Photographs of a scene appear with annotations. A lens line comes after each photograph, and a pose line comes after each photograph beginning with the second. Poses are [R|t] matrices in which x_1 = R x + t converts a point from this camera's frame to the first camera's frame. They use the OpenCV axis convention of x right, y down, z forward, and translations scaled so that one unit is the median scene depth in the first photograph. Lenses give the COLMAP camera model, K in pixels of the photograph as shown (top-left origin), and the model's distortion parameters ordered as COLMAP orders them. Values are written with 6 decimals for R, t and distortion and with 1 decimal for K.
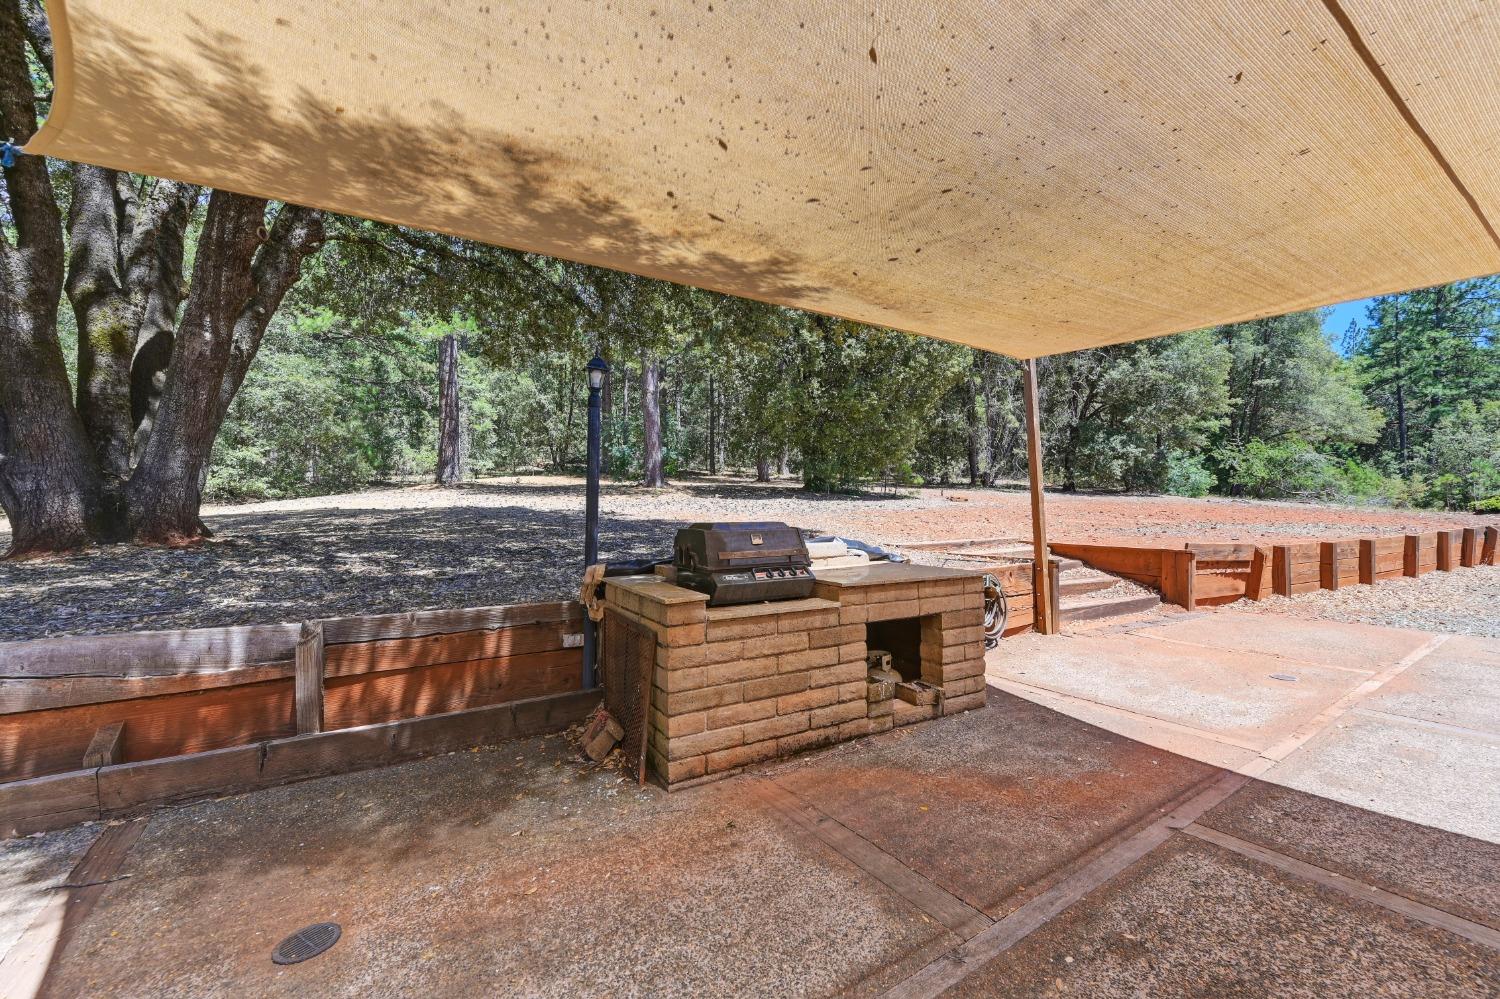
lens RADIAL K [[592.6, 0, 747.8], [0, 592.6, 502.9], [0, 0, 1]] dist [0.000007, 0.000240]
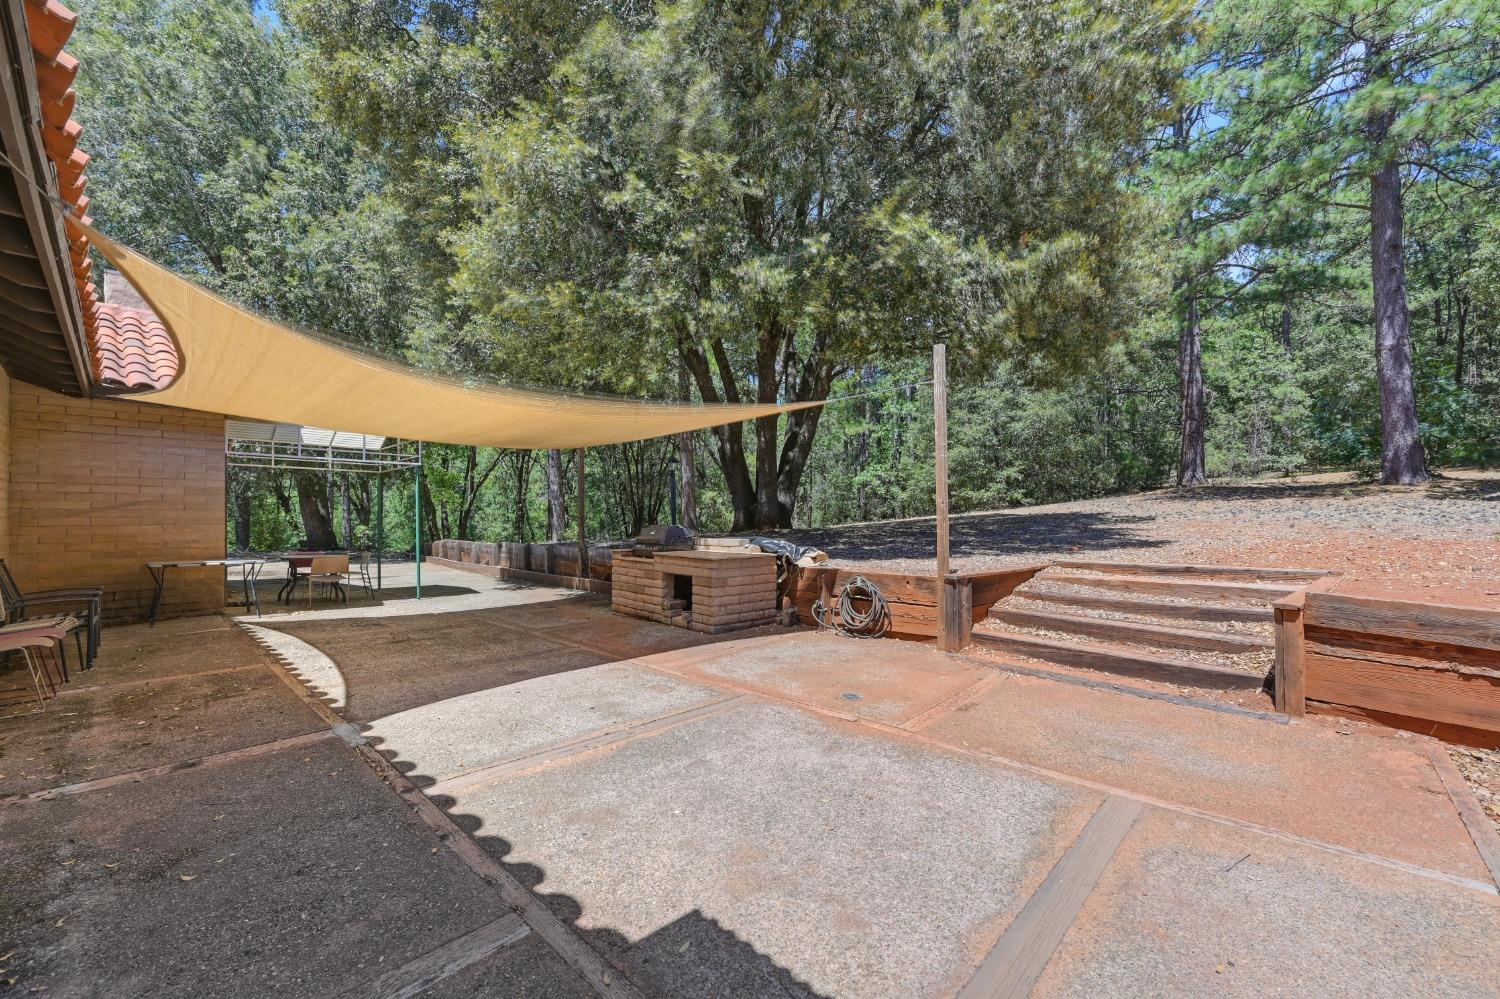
lens RADIAL K [[592.6, 0, 749.9], [0, 592.6, 505.9], [0, 0, 1]] dist [0.000007, 0.000240]
pose [[0.234667, -0.006474, -0.972054, 0.329489], [0.007123, 0.999962, -0.004940, -0.004479], [0.972050, -0.005765, 0.234705, 0.108175]]
